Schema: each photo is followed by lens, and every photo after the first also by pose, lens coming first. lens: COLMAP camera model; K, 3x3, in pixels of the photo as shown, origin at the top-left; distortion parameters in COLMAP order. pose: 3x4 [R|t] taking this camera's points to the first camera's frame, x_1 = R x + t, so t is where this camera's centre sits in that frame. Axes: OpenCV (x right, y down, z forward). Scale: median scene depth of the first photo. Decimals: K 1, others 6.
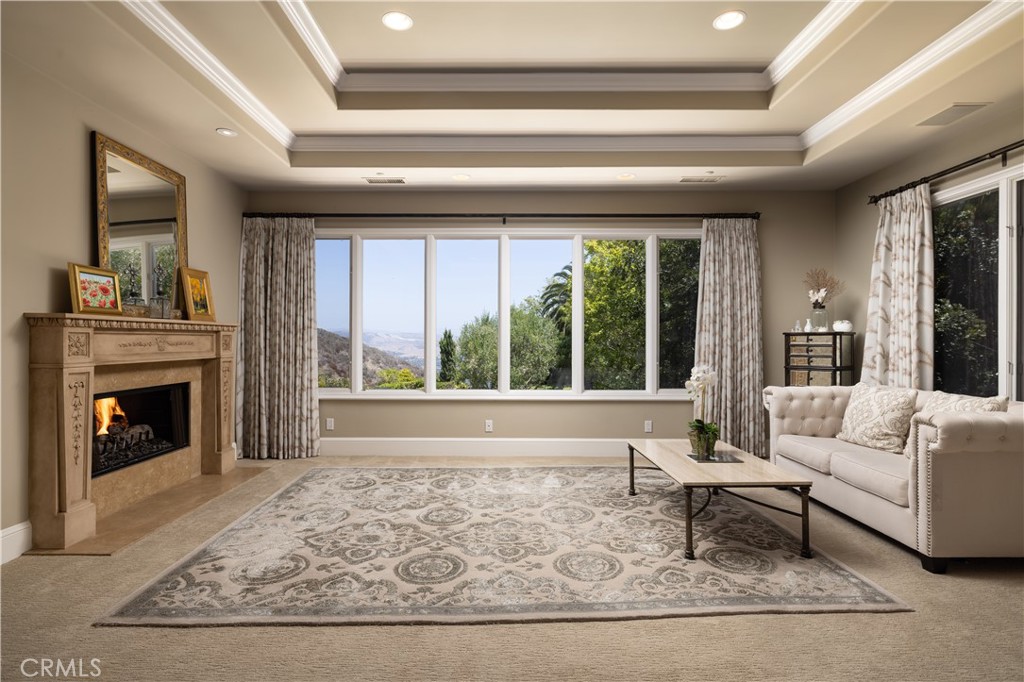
lens RADIAL K [[522.7, 0, 512.0], [0, 522.7, 341.0], [0, 0, 1]] dist [-0.003297, -0.000911]
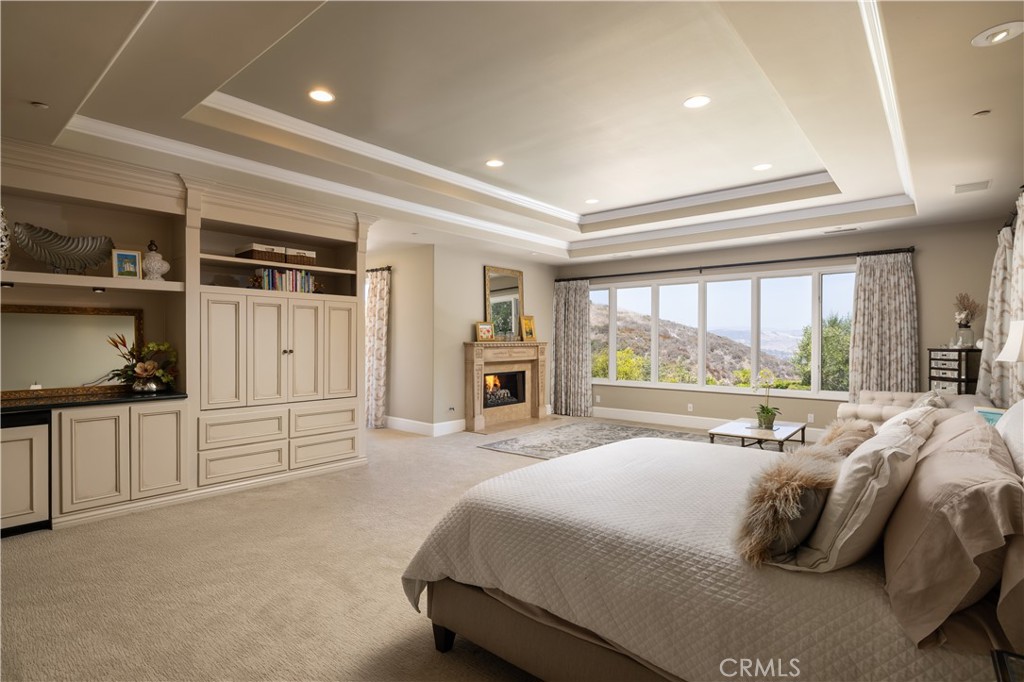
lens RADIAL K [[522.7, 0, 512.0], [0, 522.7, 341.0], [0, 0, 1]] dist [-0.003297, -0.000911]
pose [[0.770049, 0.001134, -0.637983, 0.632612], [0.000376, 0.999997, 0.002231, -0.041609], [0.637984, -0.001958, 0.770047, -0.594156]]
